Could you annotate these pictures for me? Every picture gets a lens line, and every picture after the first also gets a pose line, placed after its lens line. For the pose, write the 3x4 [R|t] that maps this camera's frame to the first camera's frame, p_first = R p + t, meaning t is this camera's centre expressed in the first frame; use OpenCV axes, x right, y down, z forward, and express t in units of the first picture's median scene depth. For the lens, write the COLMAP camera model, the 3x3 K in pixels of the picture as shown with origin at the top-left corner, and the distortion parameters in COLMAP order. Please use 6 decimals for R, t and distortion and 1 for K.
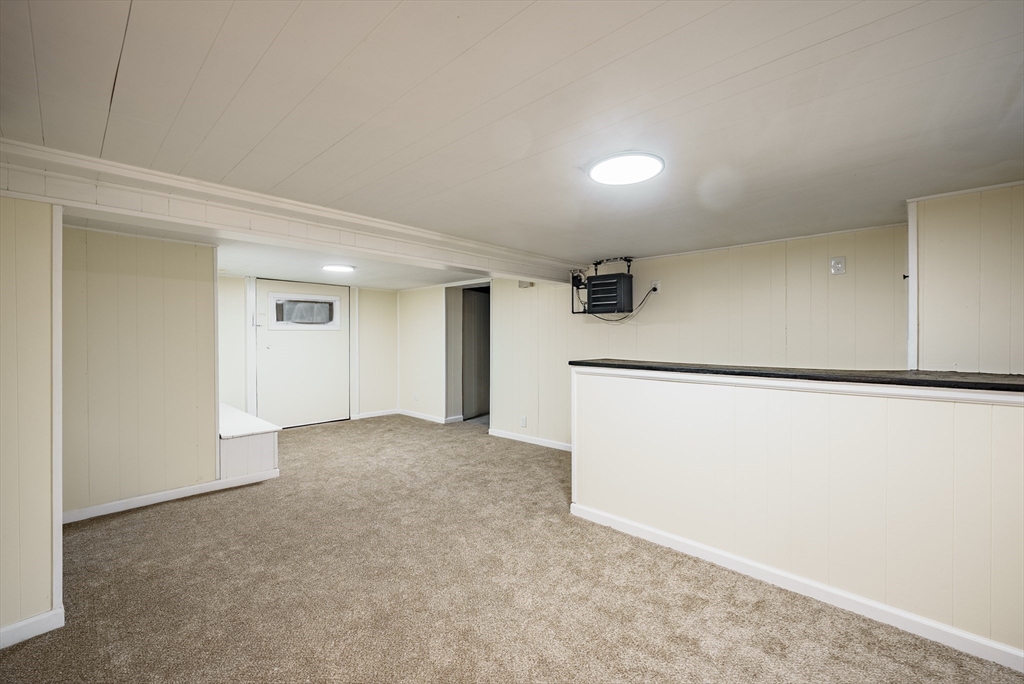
lens RADIAL K [[425.7, 0, 513.0], [0, 425.7, 339.7], [0, 0, 1]] dist [-0.000157, -0.000407]
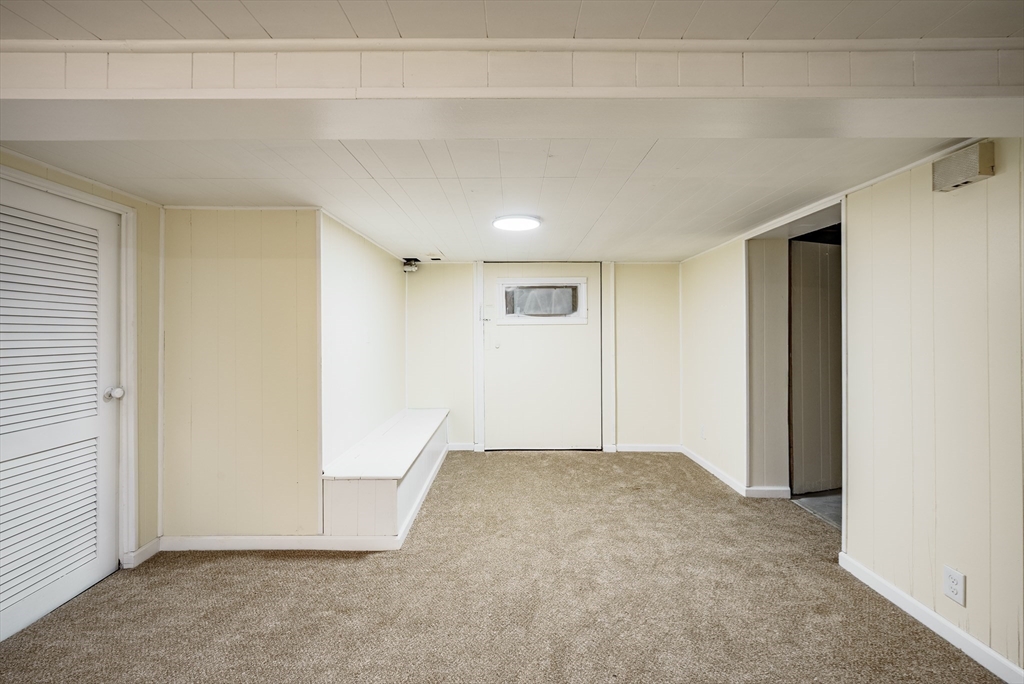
lens RADIAL K [[425.7, 0, 502.9], [0, 425.7, 332.2], [0, 0, 1]] dist [-0.000157, -0.000407]
pose [[0.683097, -0.000003, -0.730328, 0.022525], [-0.003856, 0.999986, -0.003610, -0.005900], [0.730317, 0.005282, 0.683088, 0.436477]]
